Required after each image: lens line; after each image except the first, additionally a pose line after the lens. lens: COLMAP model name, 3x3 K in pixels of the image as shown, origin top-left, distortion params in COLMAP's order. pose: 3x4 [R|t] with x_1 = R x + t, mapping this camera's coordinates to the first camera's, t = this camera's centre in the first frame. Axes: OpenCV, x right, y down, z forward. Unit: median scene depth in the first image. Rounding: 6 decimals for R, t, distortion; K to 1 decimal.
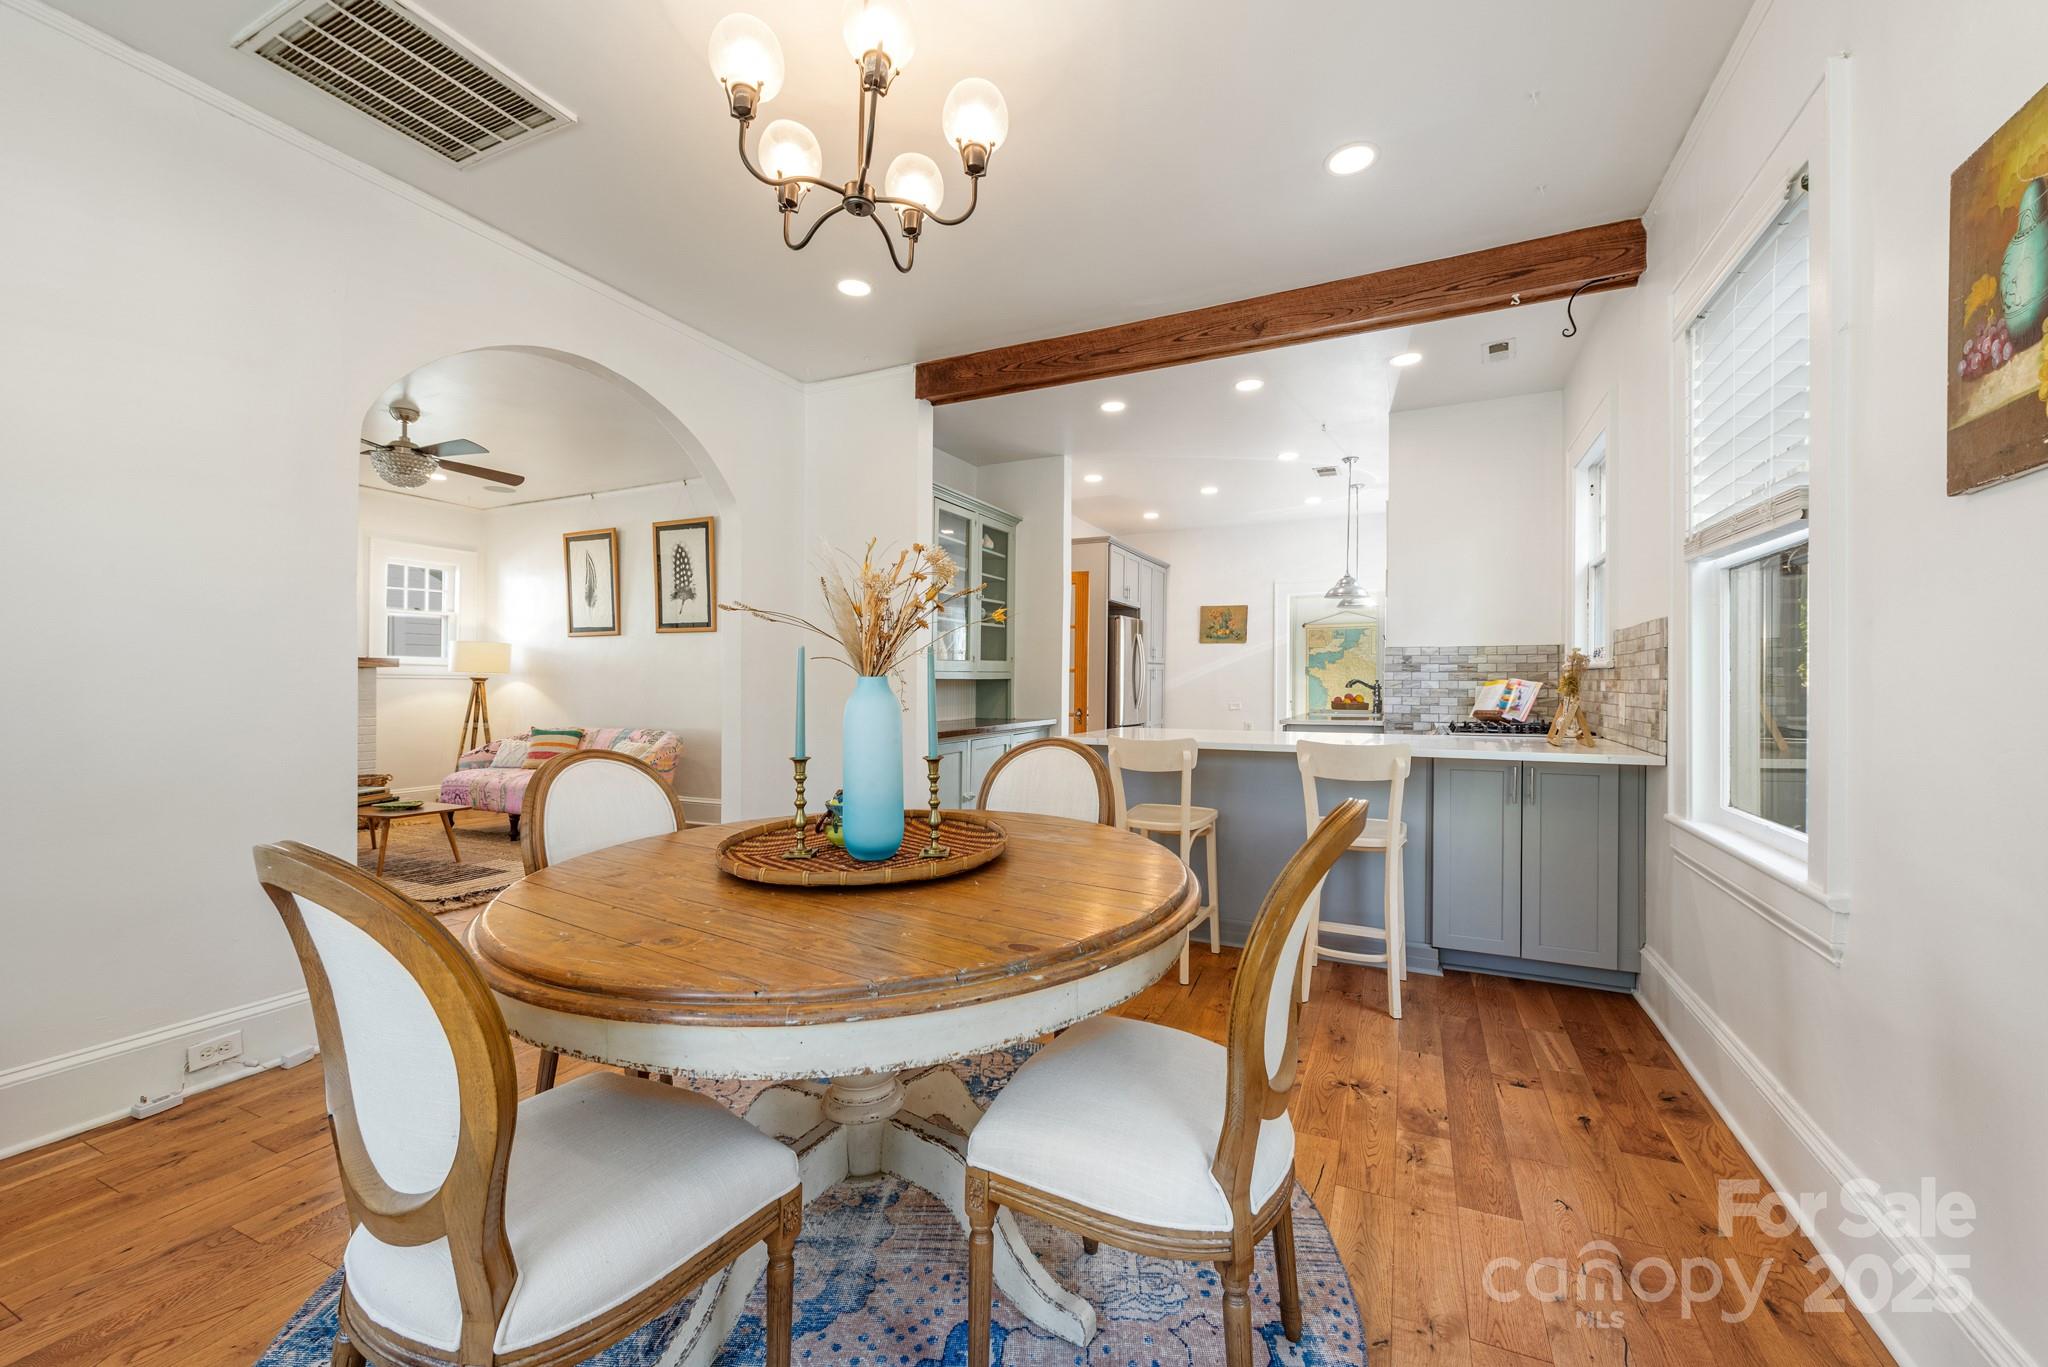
lens RADIAL K [[801.9, 0, 1040.2], [0, 801.9, 671.7], [0, 0, 1]] dist [0.030064, 0.000035]
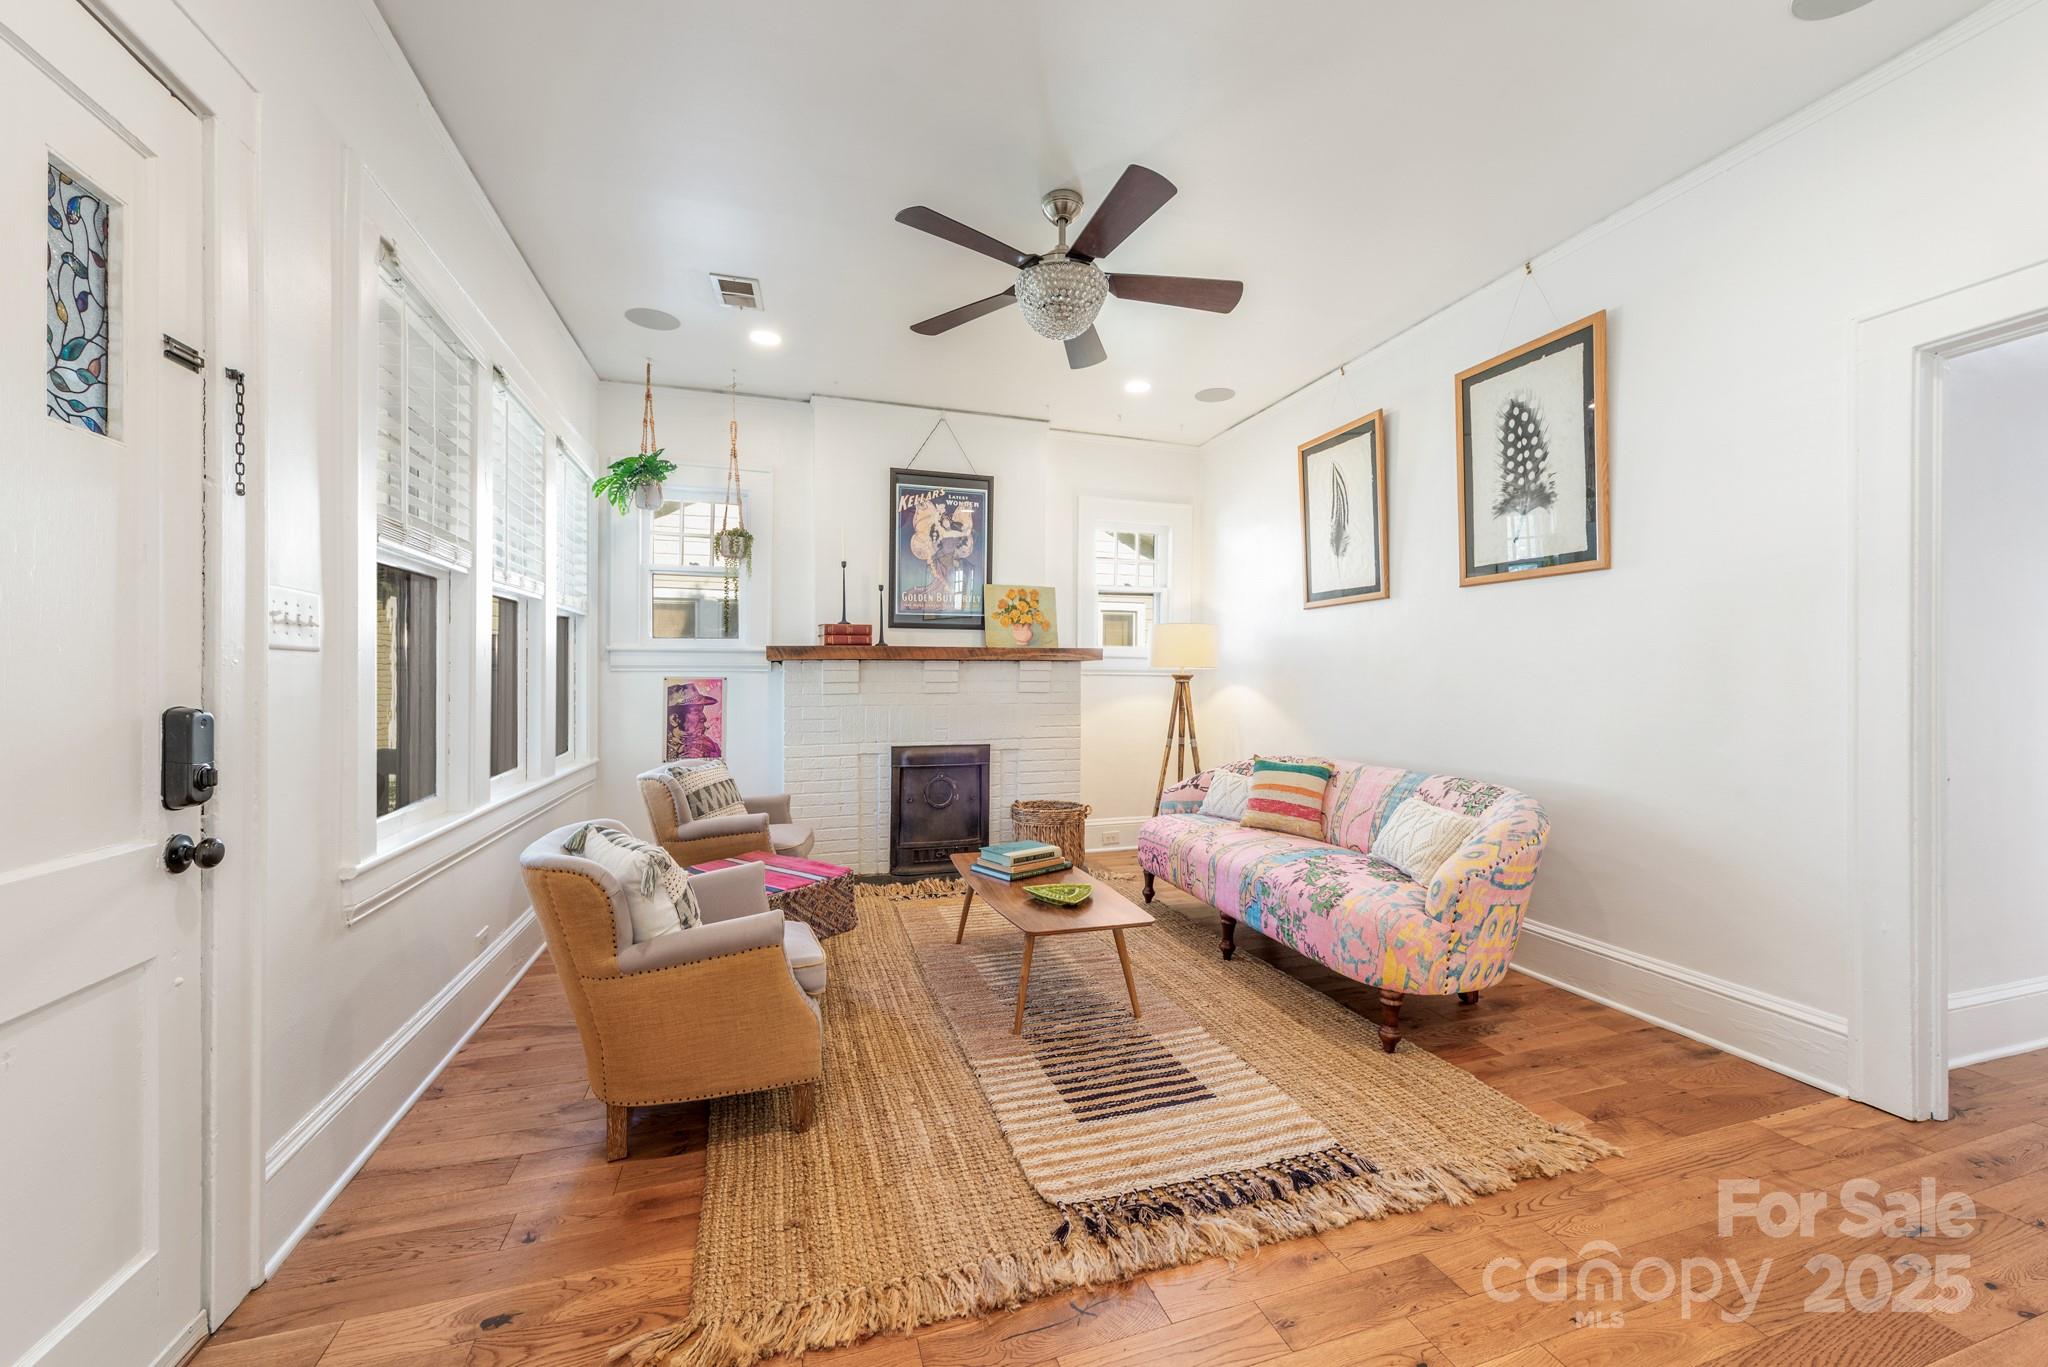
lens RADIAL K [[812.9, 0, 1024.0], [0, 812.9, 683.5], [0, 0, 1]] dist [0.008666, 0.000090]
pose [[0.667880, 0.005240, -0.744251, -0.284857], [0.007101, 0.999885, 0.013412, 0.005590], [0.744235, -0.014242, 0.667766, 0.458867]]
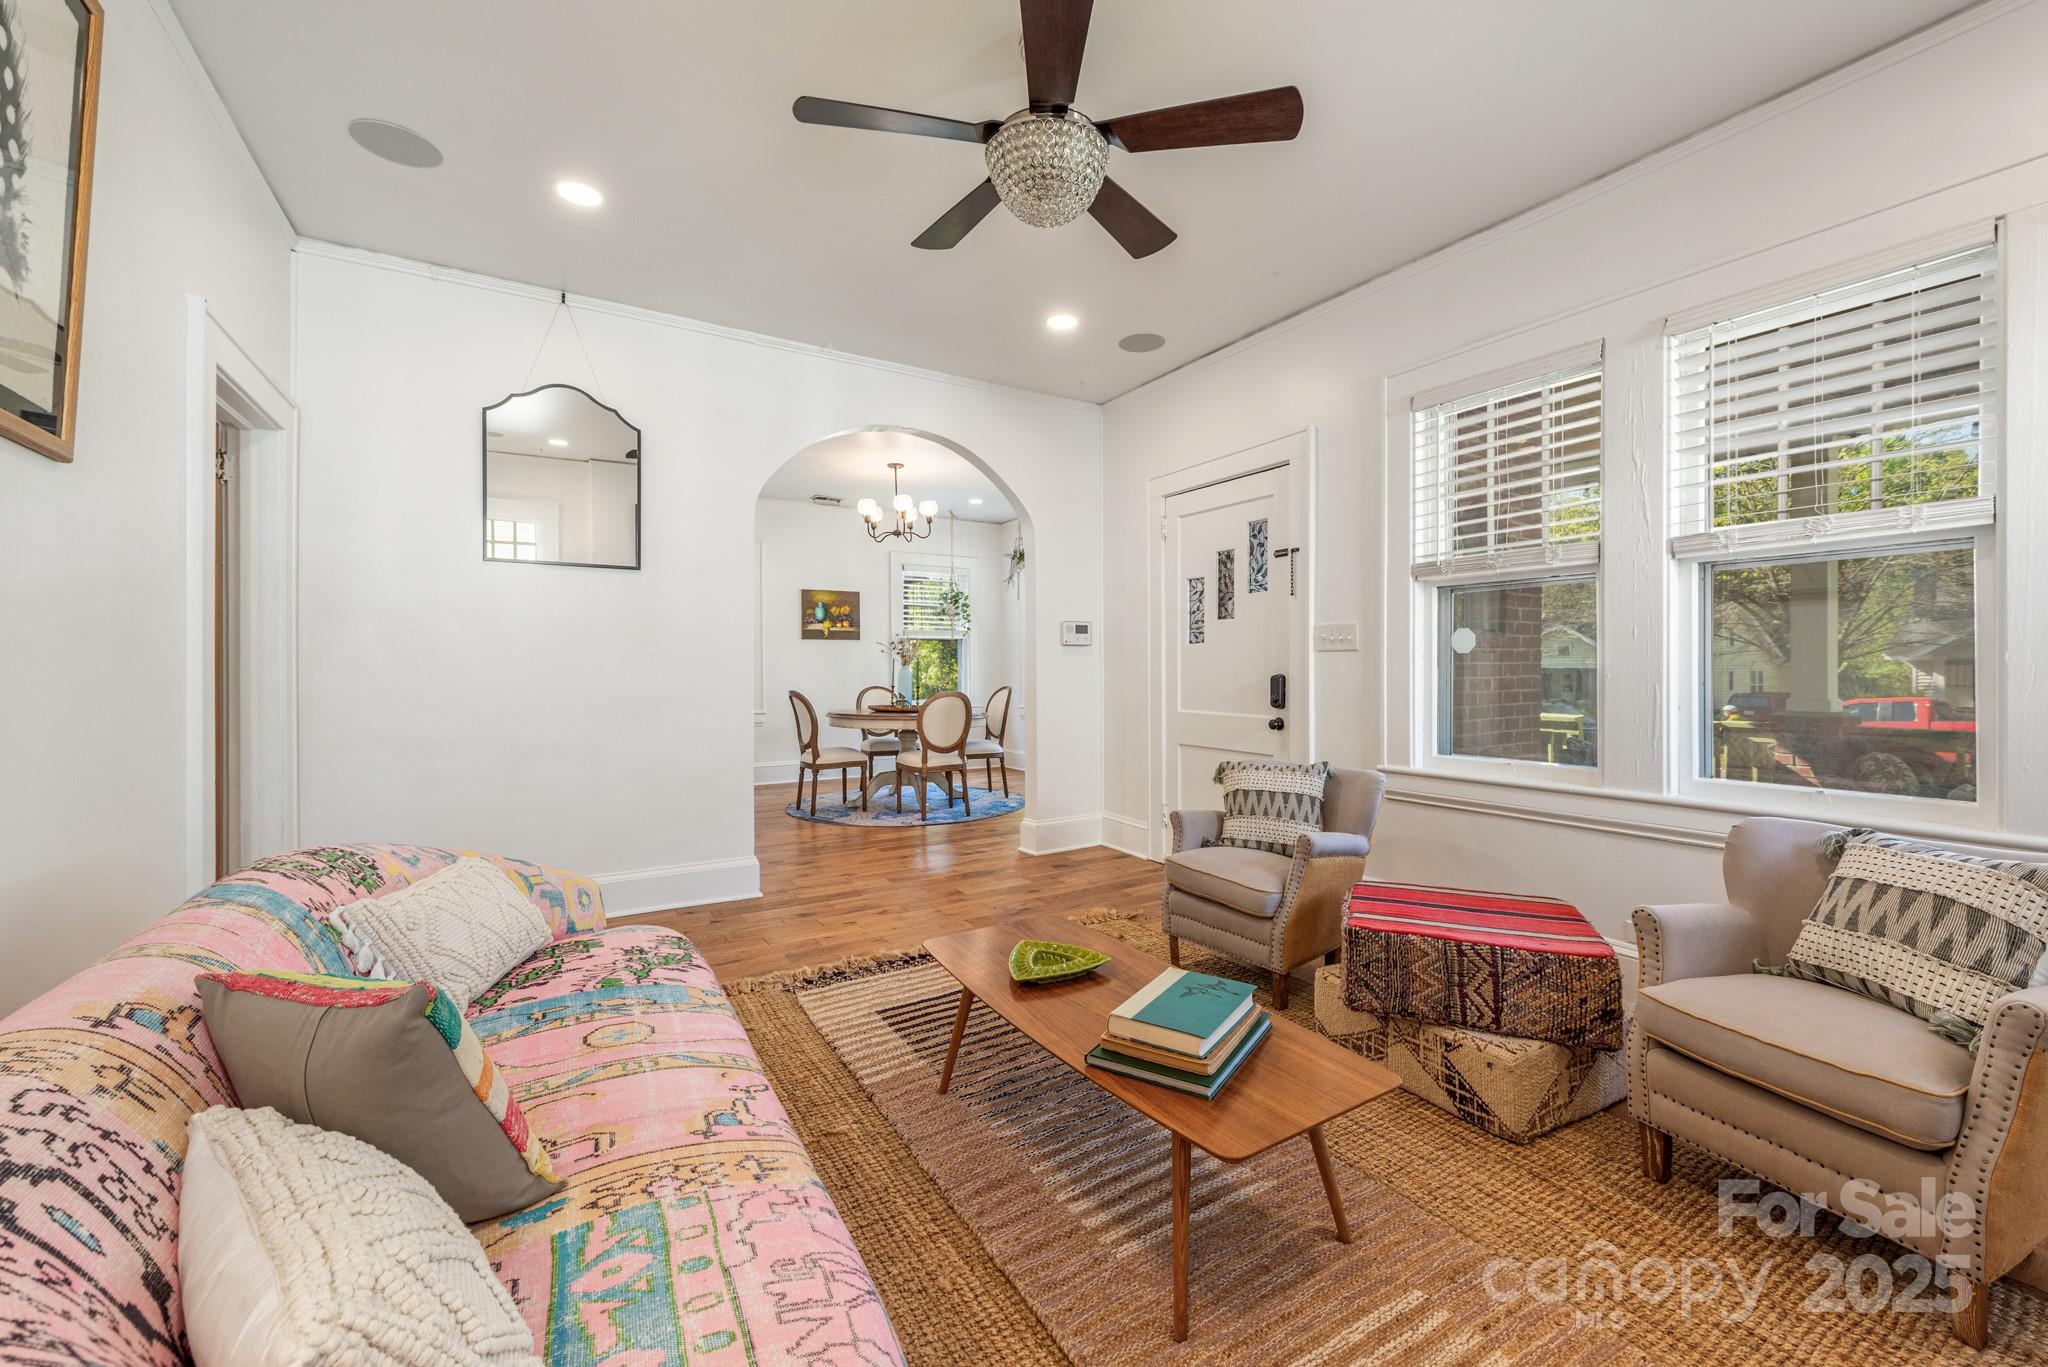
lens RADIAL K [[820.9, 0, 1048.3], [0, 820.9, 667.4], [0, 0, 1]] dist [0.012907, 0.000038]
pose [[-0.839353, 0.004341, 0.543569, -0.790060], [-0.002525, 0.999926, -0.011883, 0.015489], [-0.543581, -0.011347, -0.839280, 1.057034]]
